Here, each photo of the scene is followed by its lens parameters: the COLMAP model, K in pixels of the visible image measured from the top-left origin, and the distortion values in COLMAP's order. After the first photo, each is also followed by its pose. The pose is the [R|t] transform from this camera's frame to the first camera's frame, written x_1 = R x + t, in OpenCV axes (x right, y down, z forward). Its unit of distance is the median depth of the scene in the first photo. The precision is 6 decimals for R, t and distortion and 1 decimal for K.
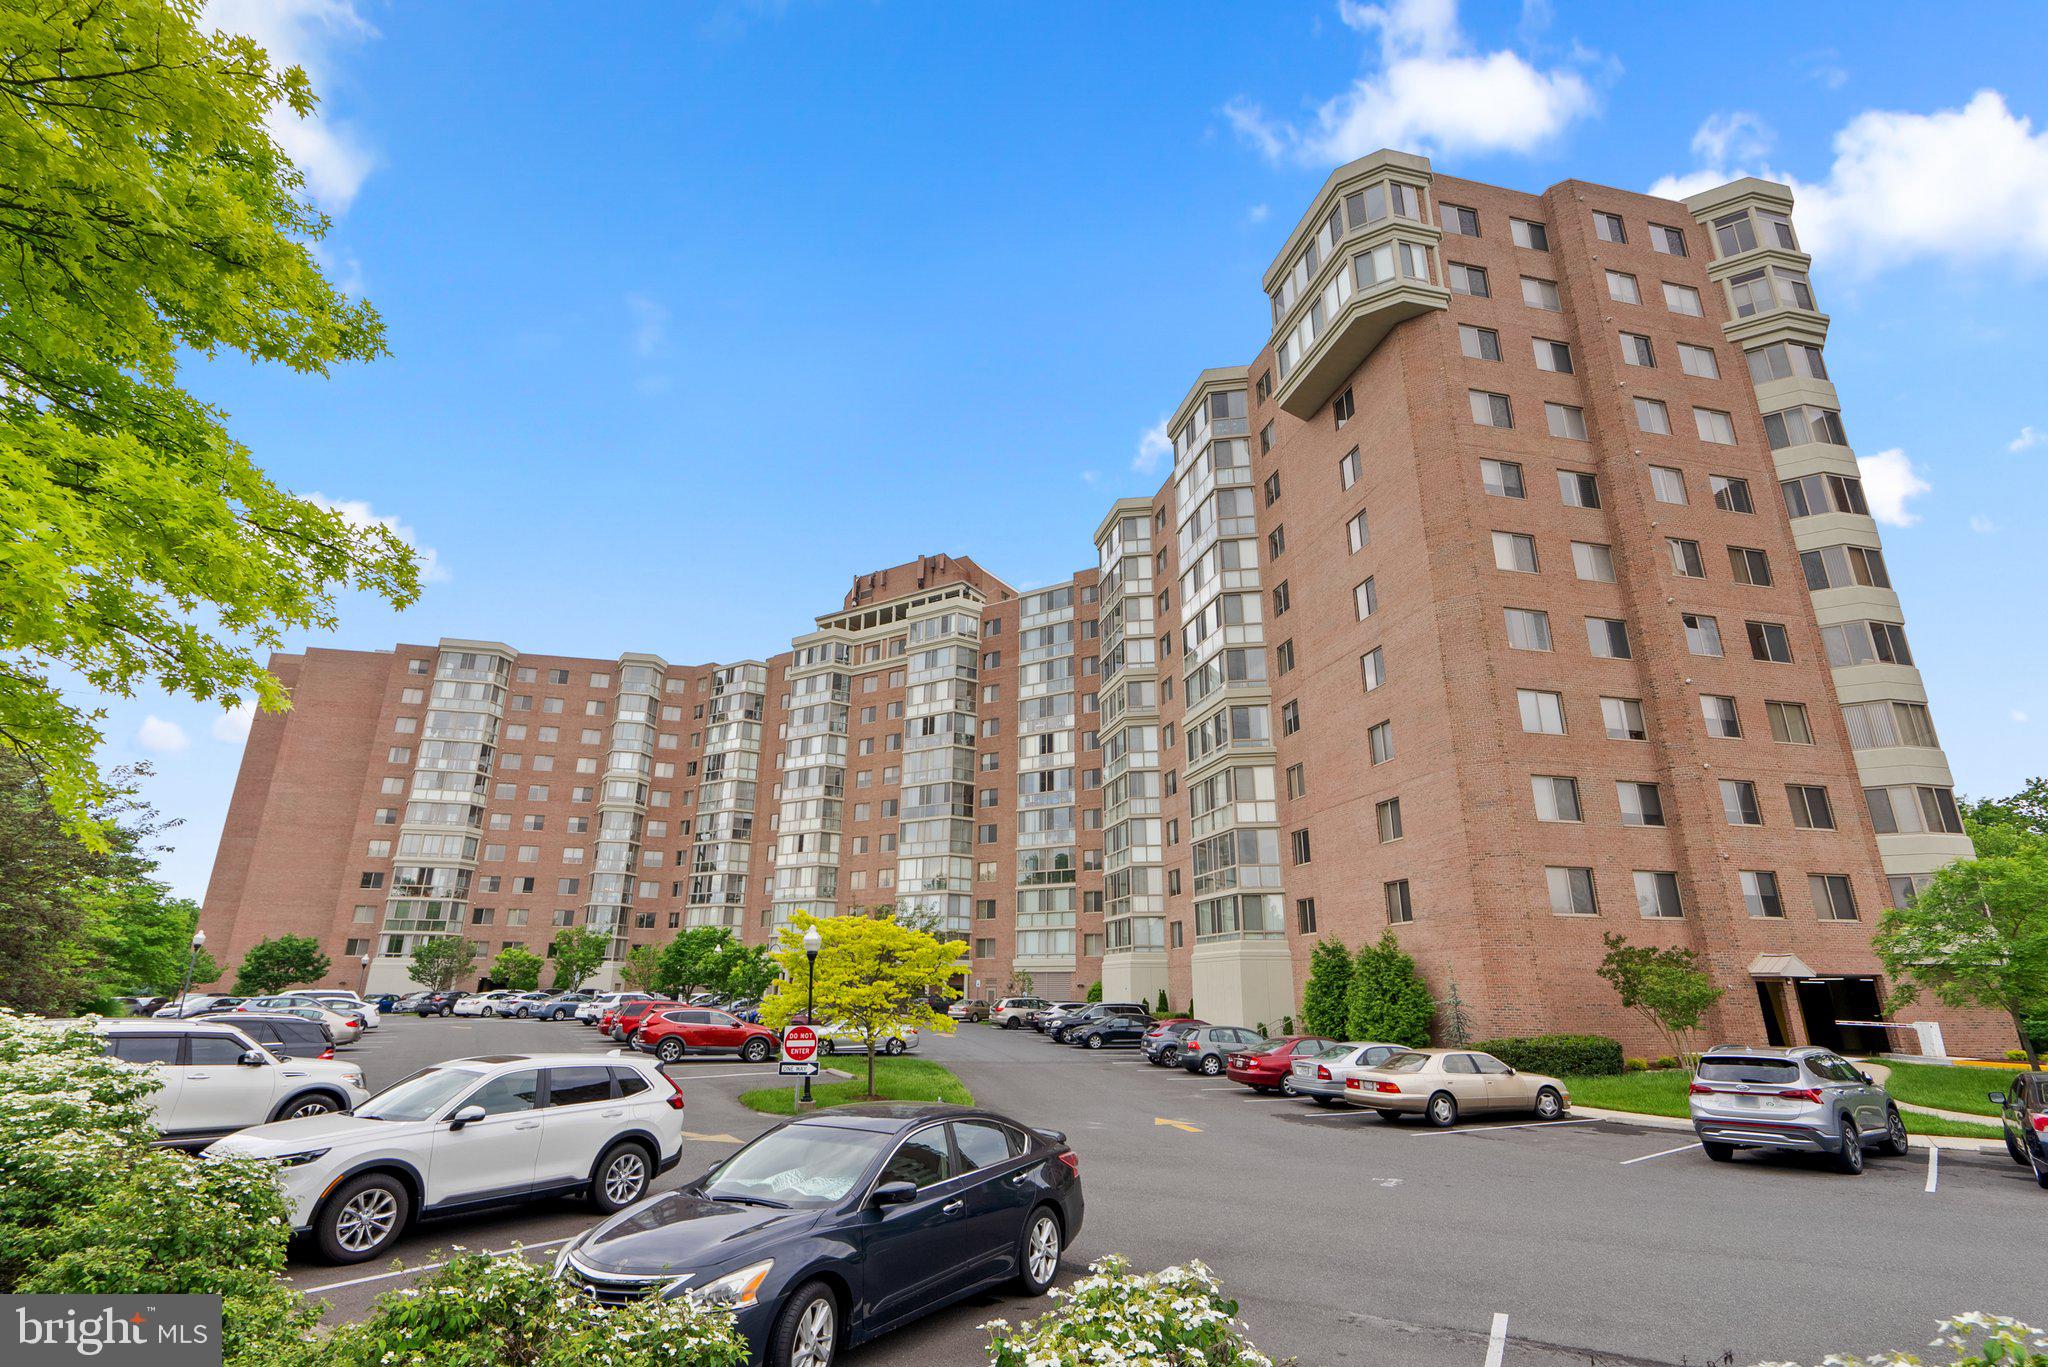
lens RADIAL K [[939.3, 0, 1024.0], [0, 939.3, 683.5], [0, 0, 1]] dist [0.001529, 0.000900]
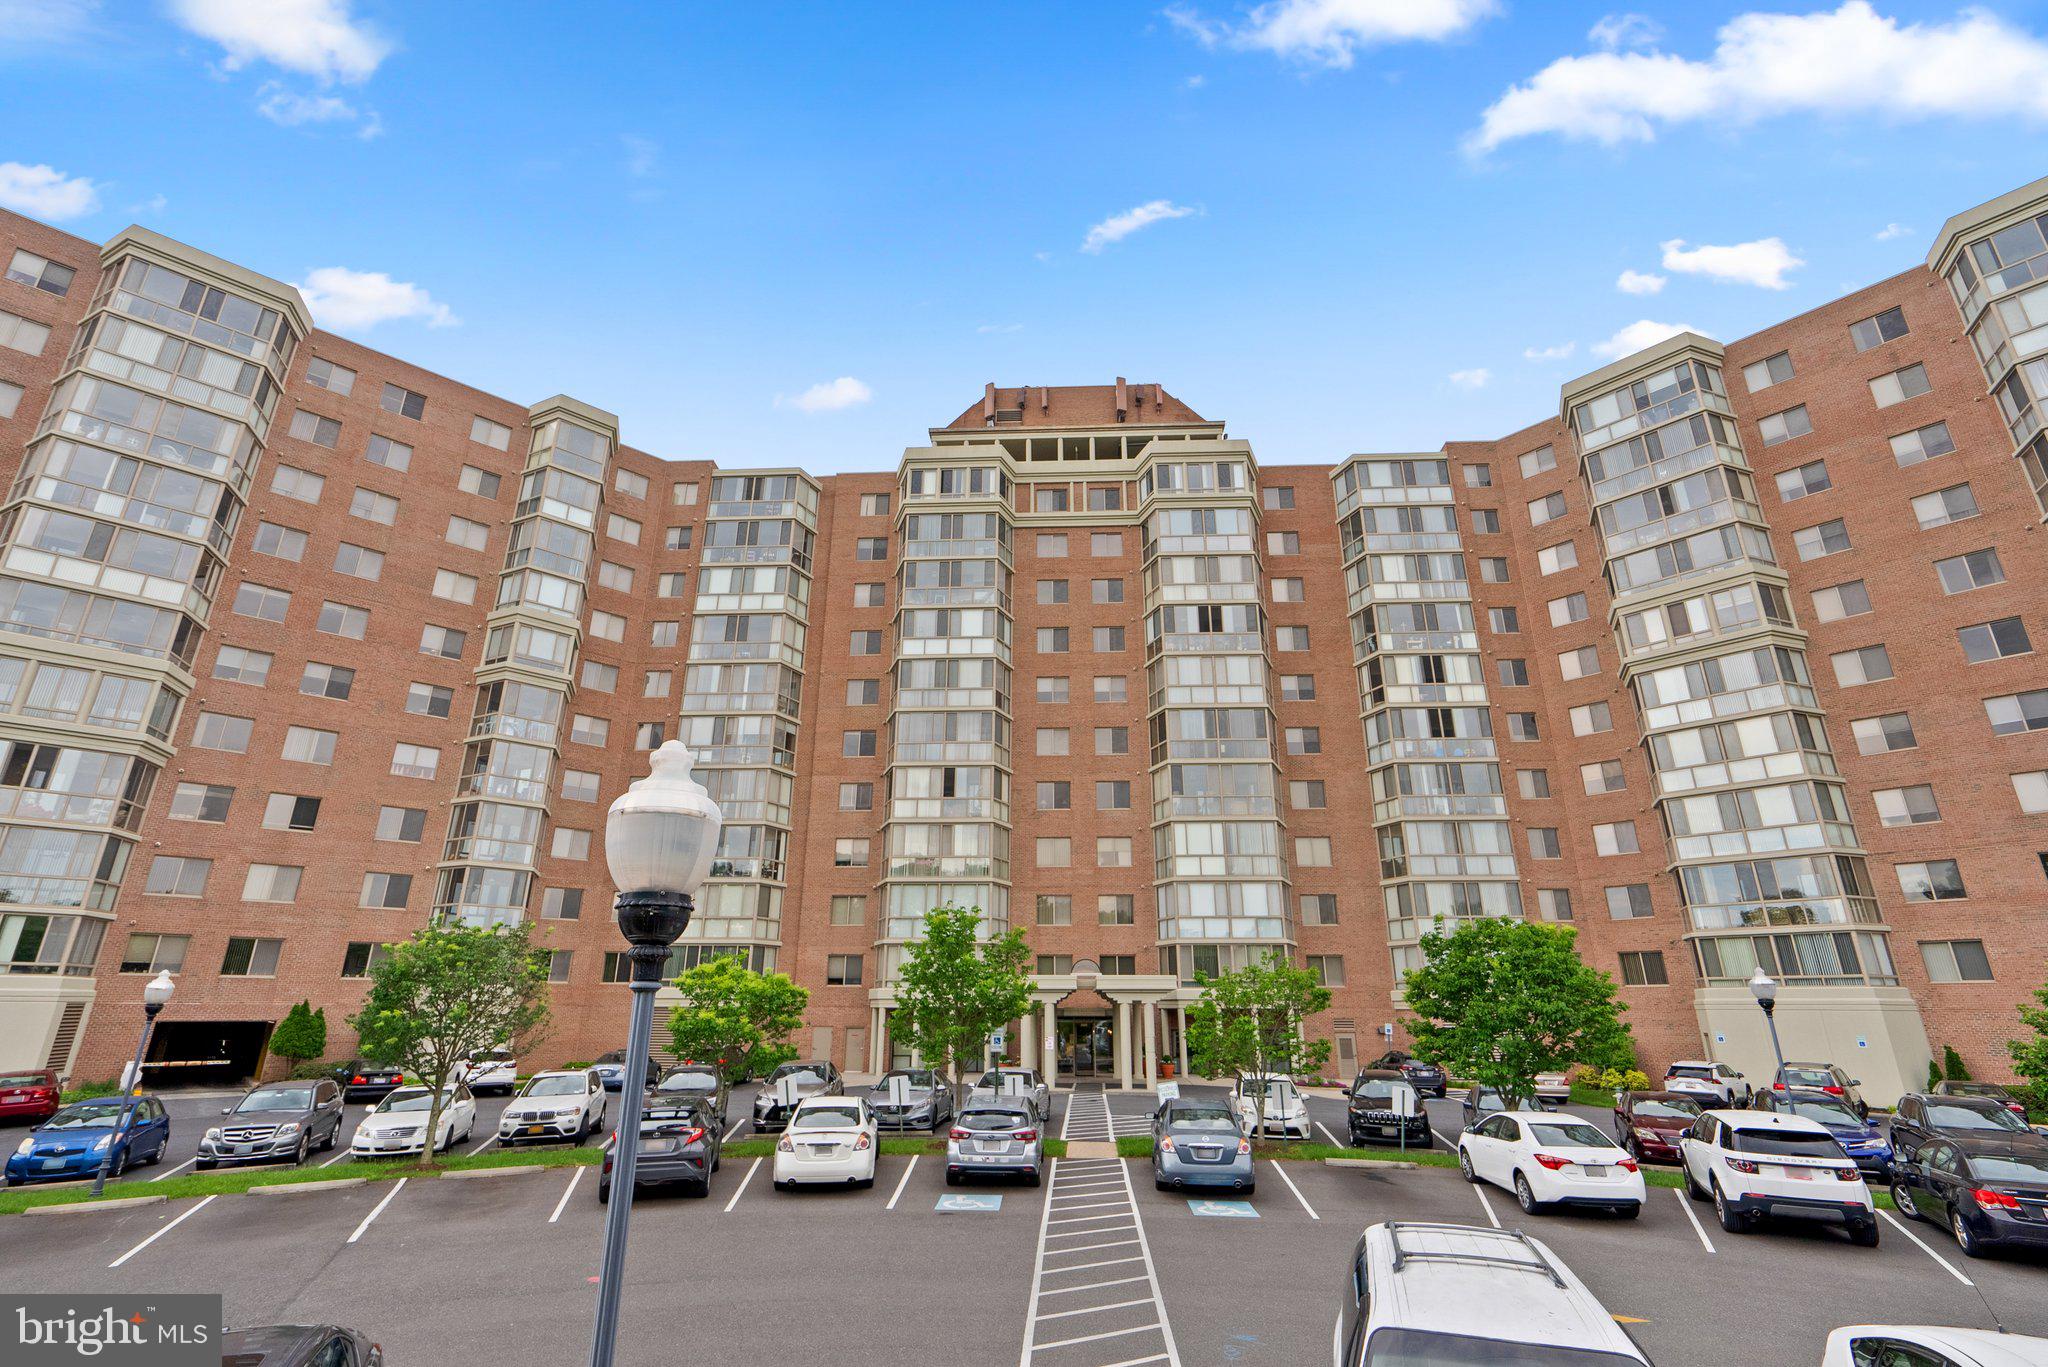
lens RADIAL K [[939.3, 0, 1024.0], [0, 939.3, 683.5], [0, 0, 1]] dist [0.001529, 0.000900]
pose [[0.873230, 0.159149, 0.460587, -0.447609], [-0.146373, 0.987183, -0.063597, 0.132339], [-0.464805, -0.011883, 0.885333, 0.442362]]
